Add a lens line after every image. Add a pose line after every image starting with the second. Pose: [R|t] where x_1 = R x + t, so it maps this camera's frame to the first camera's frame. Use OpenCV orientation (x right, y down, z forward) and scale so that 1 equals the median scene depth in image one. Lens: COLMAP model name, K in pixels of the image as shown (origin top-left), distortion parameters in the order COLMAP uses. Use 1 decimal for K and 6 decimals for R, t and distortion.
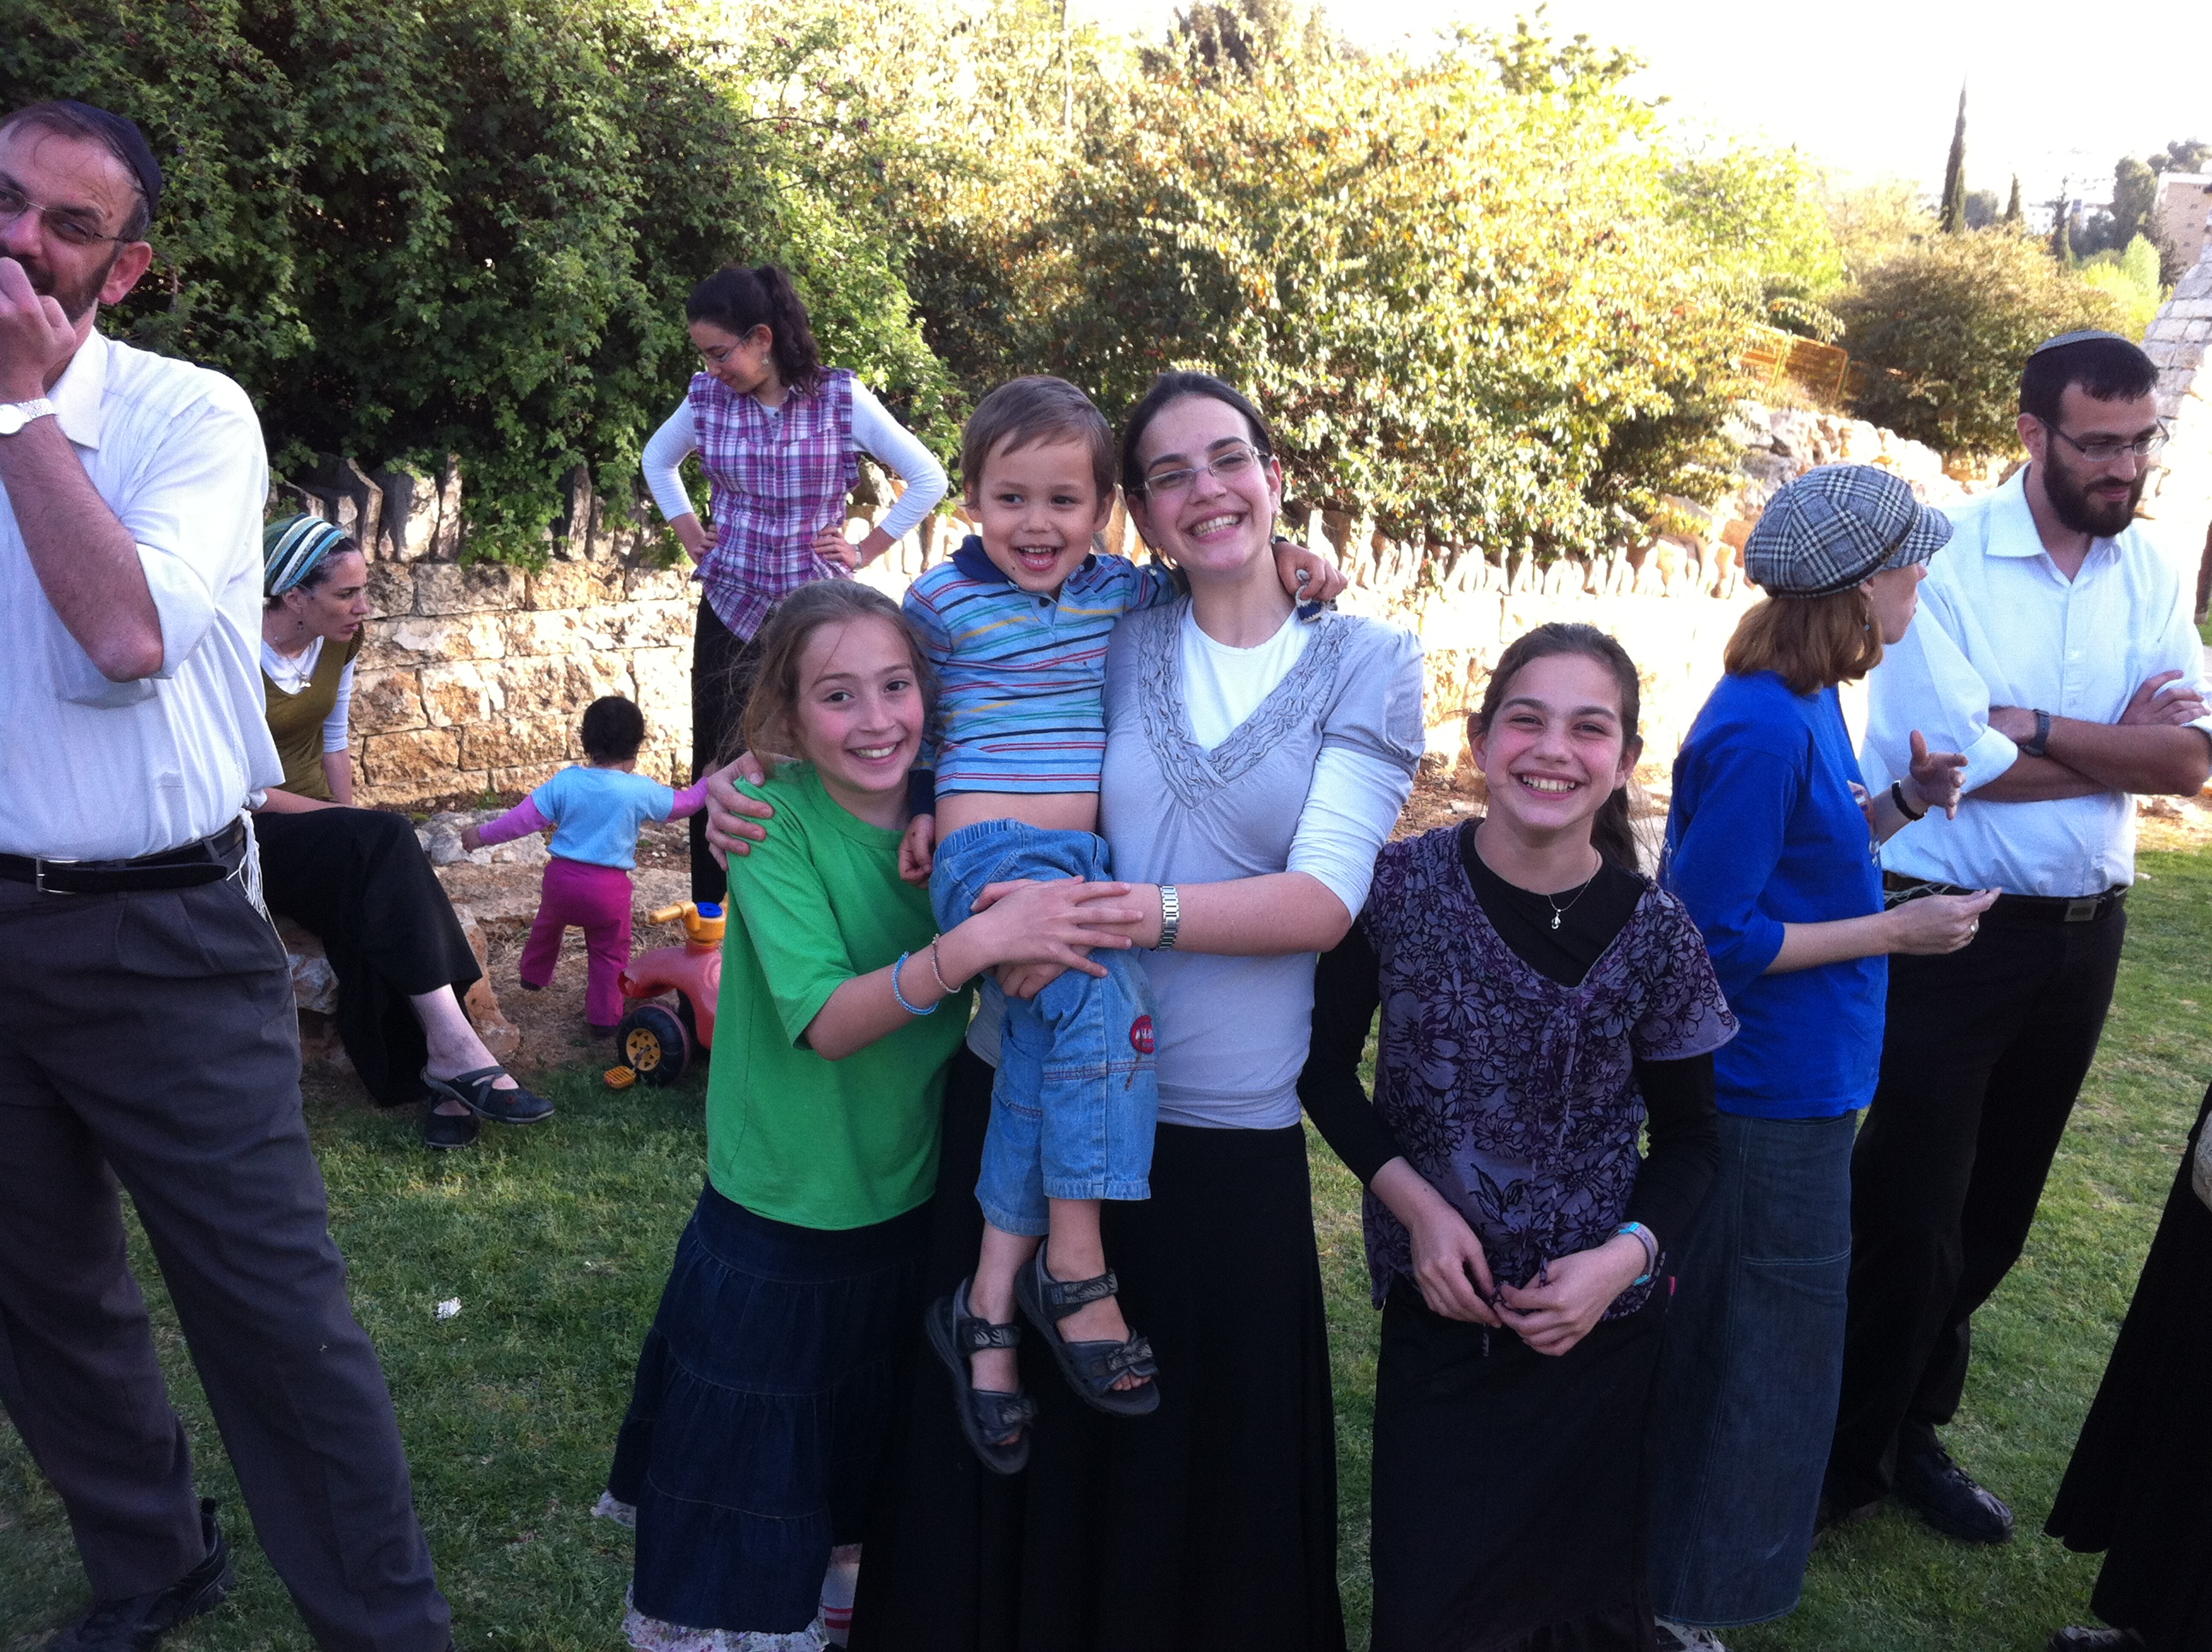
lens RADIAL K [[2383.4, 0, 1087.7], [0, 2383.4, 810.8], [0, 0, 1]] dist [0.152416, -0.638038]
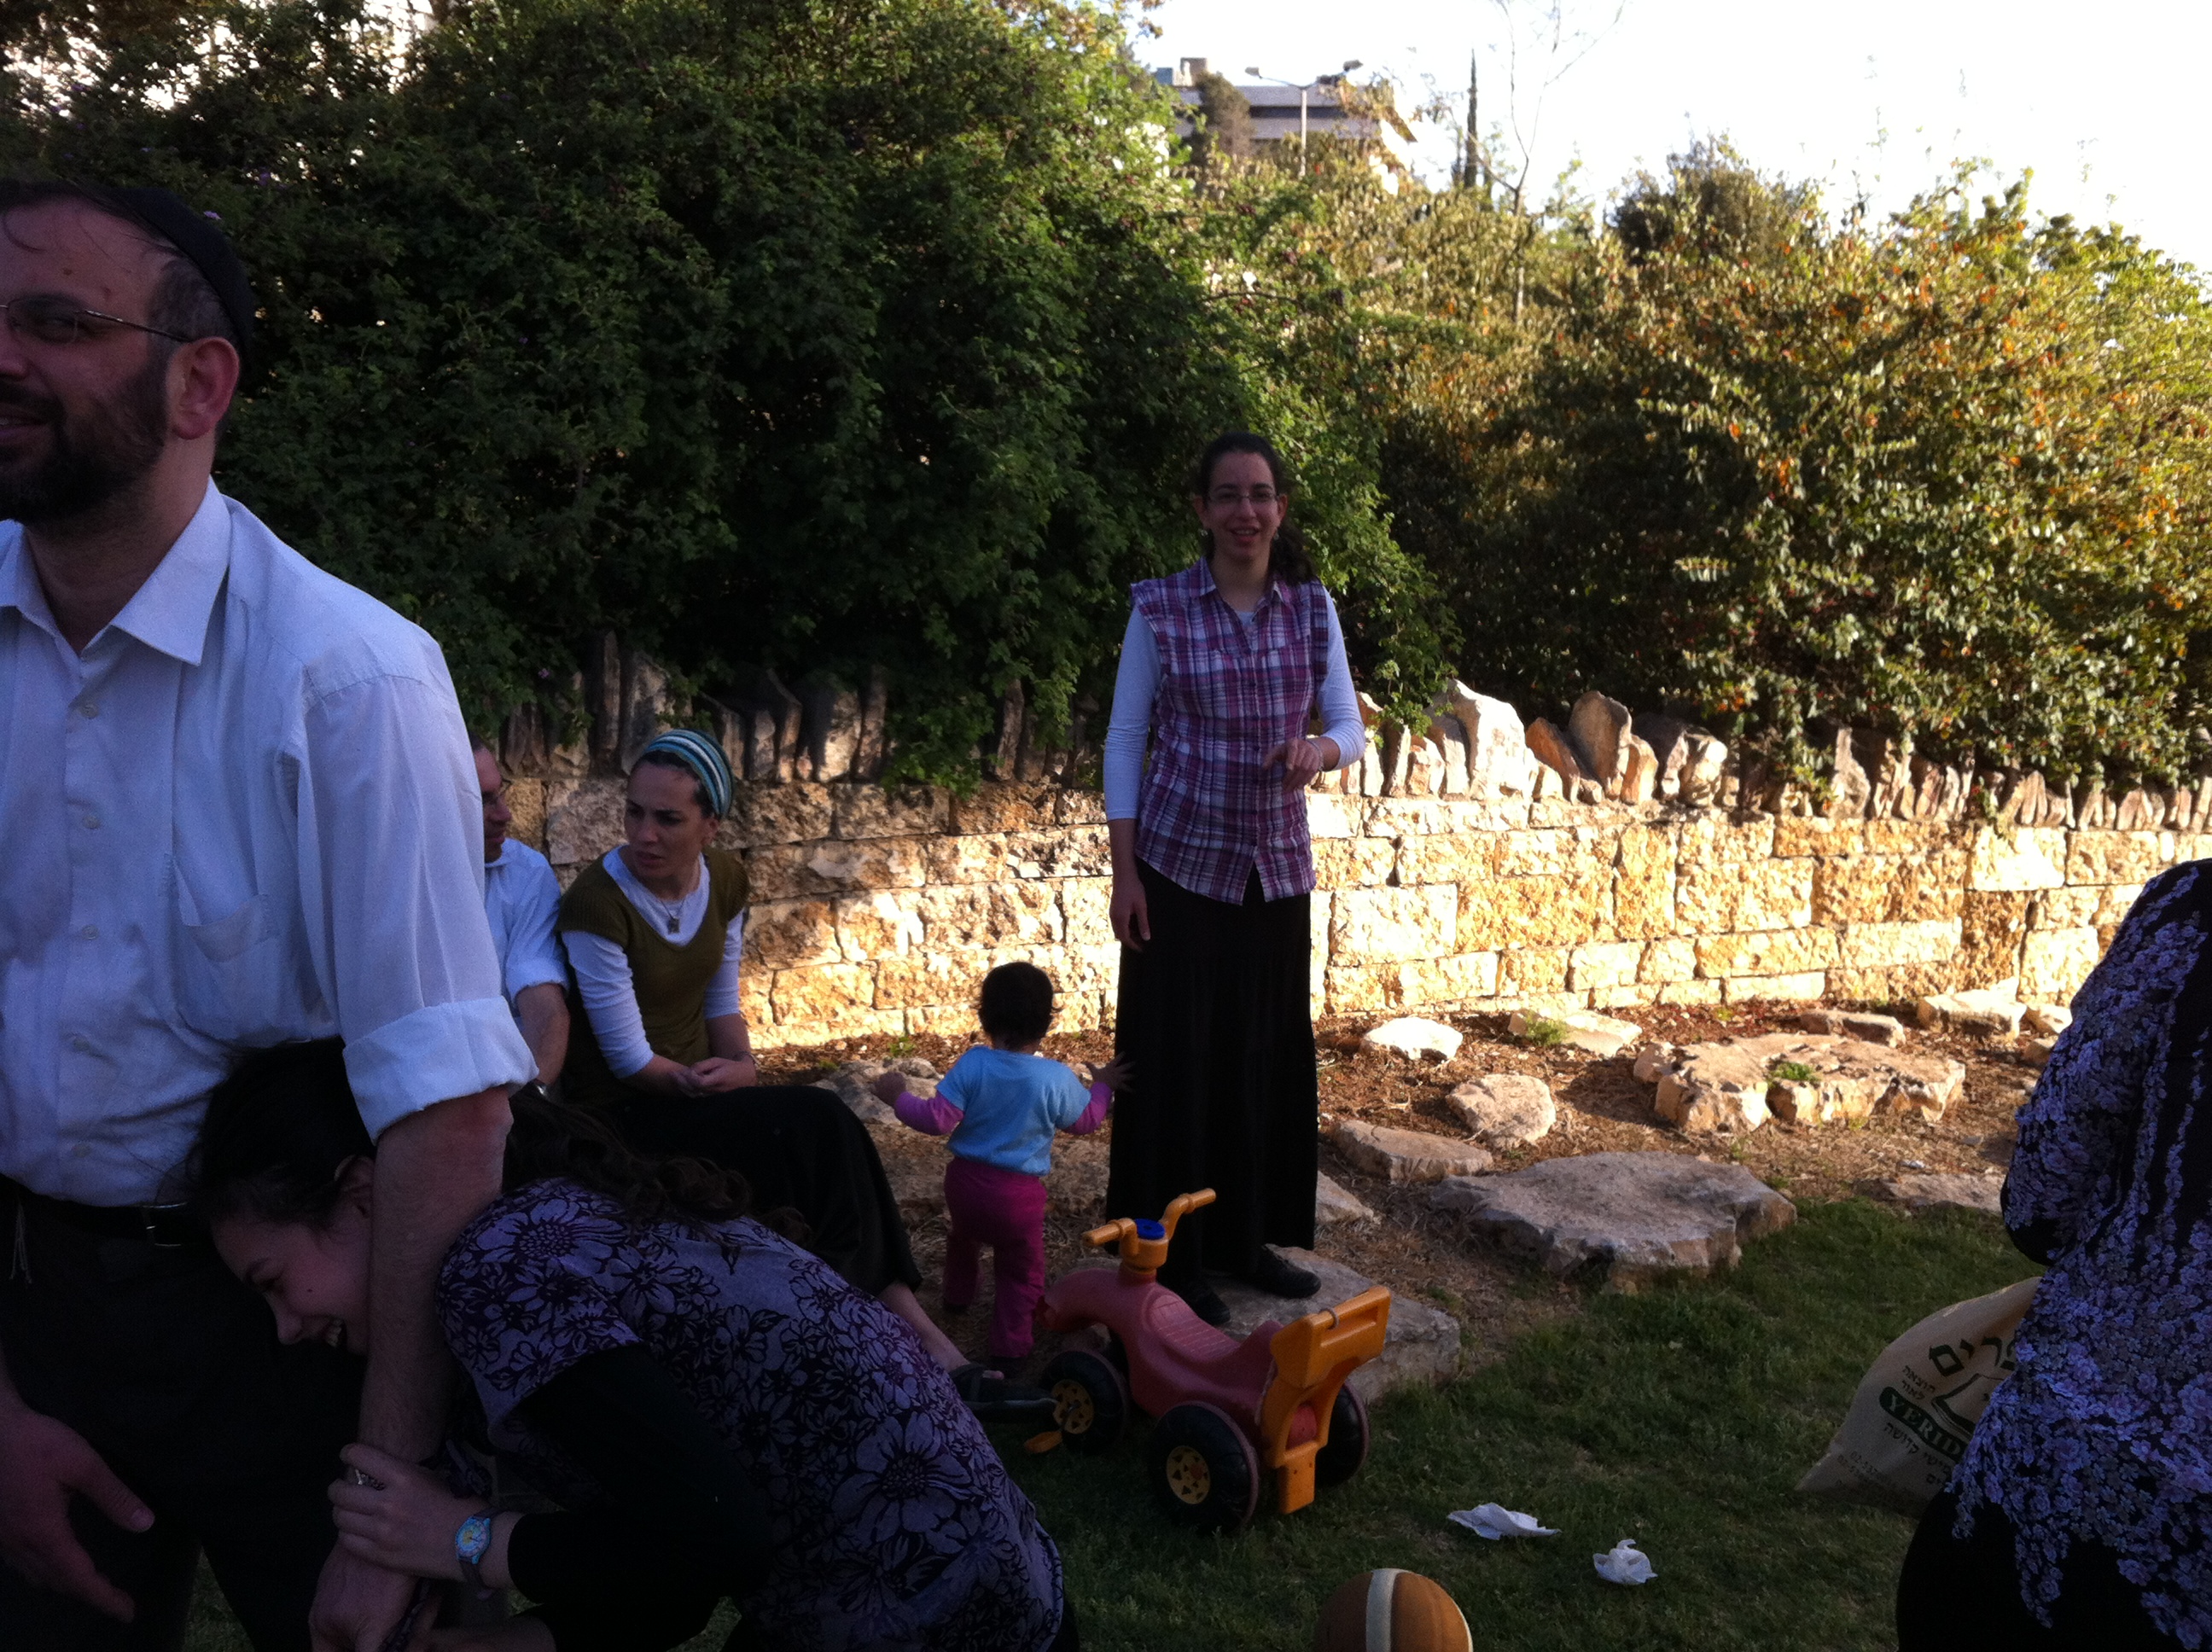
lens RADIAL K [[2096.3, 0, 1106.1], [0, 2096.3, 857.0], [0, 0, 1]] dist [0.078586, -0.293589]
pose [[0.987752, 0.016964, -0.155109, -0.049360], [-0.024771, 0.998514, -0.048540, -0.036220], [0.154055, 0.051787, 0.986704, 0.214069]]
